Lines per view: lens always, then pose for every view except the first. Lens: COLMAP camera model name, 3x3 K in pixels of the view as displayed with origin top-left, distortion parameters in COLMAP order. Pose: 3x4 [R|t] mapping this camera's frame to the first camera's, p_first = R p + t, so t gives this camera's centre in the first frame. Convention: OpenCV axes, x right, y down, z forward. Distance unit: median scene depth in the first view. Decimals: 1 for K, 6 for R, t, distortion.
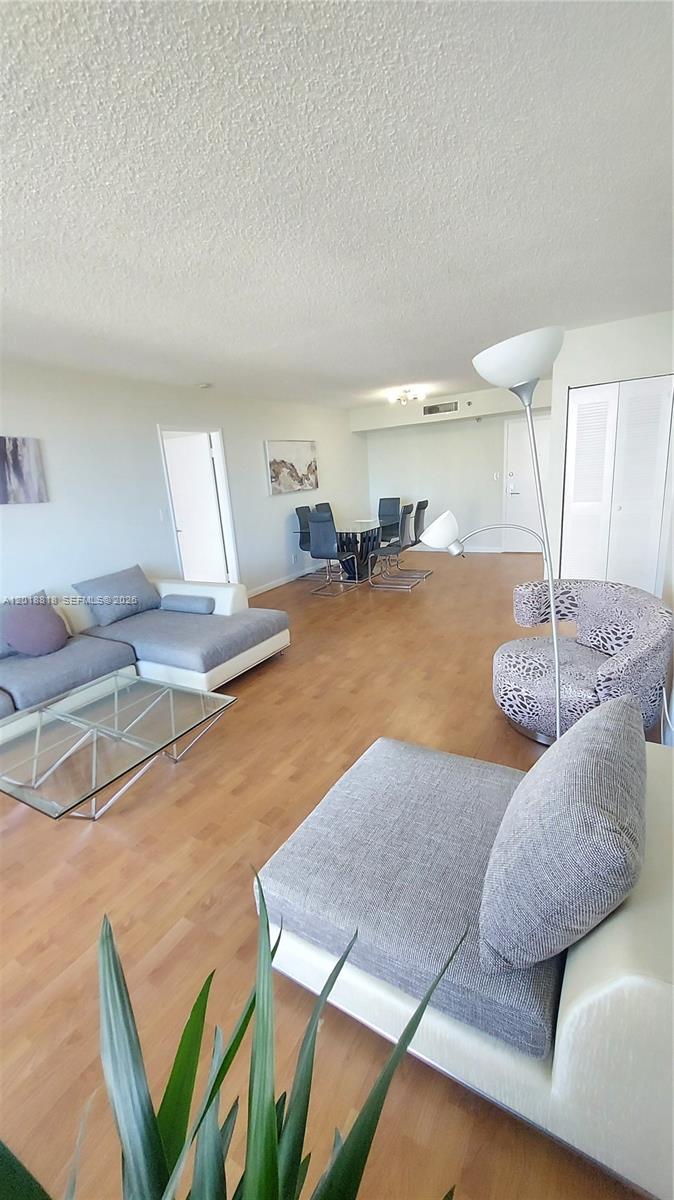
lens RADIAL K [[487.3, 0, 331.3], [0, 487.3, 599.7], [0, 0, 1]] dist [-0.000508, -0.000086]
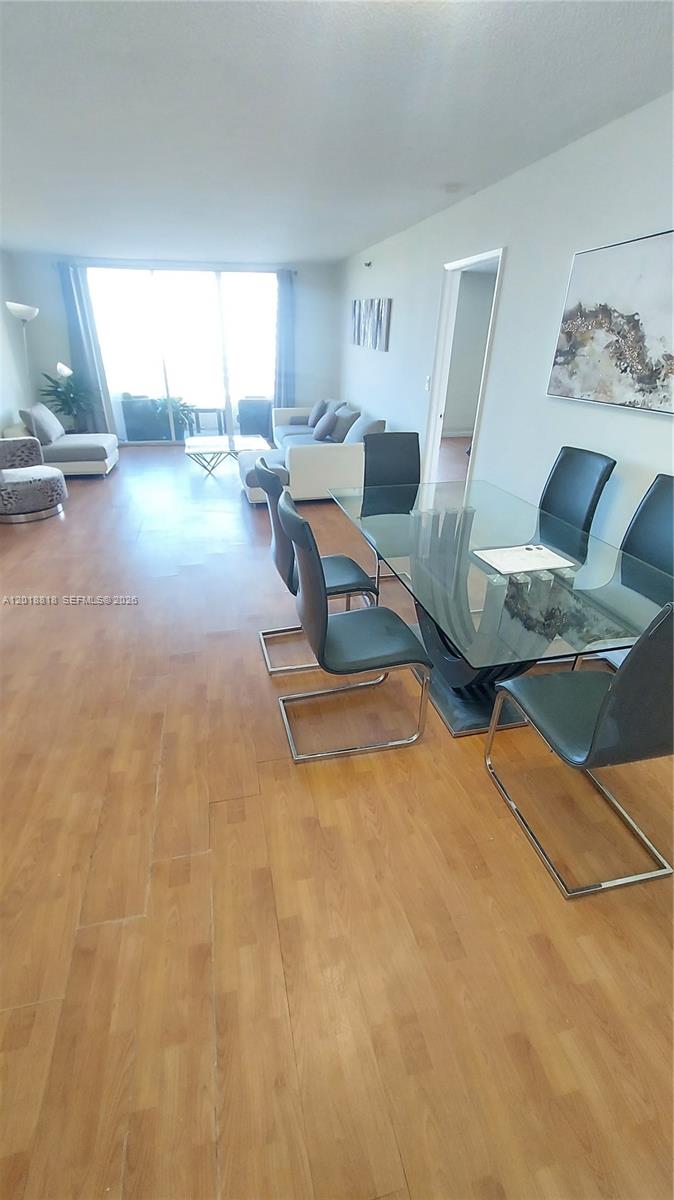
lens RADIAL K [[487.3, 0, 331.3], [0, 487.3, 599.7], [0, 0, 1]] dist [-0.000508, -0.000086]
pose [[-0.710856, 0.383705, -0.589453, 0.323165], [-0.146197, 0.739164, 0.657468, -0.314897], [0.687976, 0.553541, -0.469342, 1.088630]]
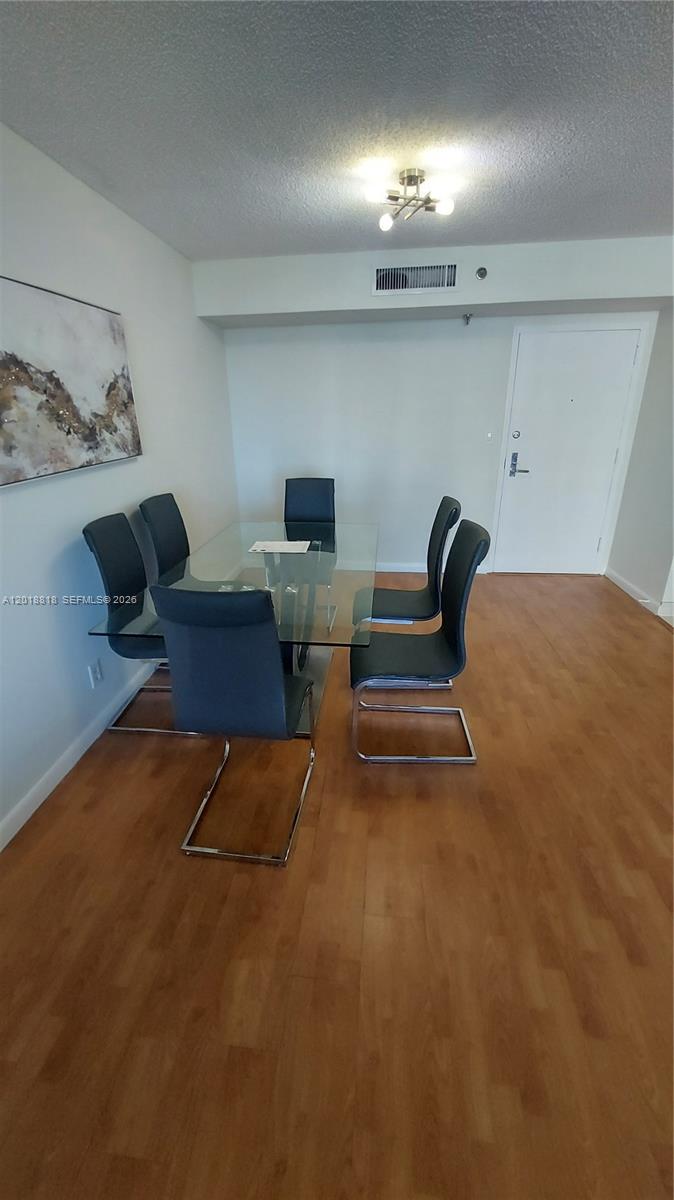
lens RADIAL K [[487.3, 0, 331.3], [0, 487.3, 599.7], [0, 0, 1]] dist [-0.000508, -0.000086]
pose [[0.909592, -0.097705, 0.403852, -0.058275], [0.054310, 0.991578, 0.117572, -0.166624], [-0.411938, -0.085009, 0.907238, 0.640572]]
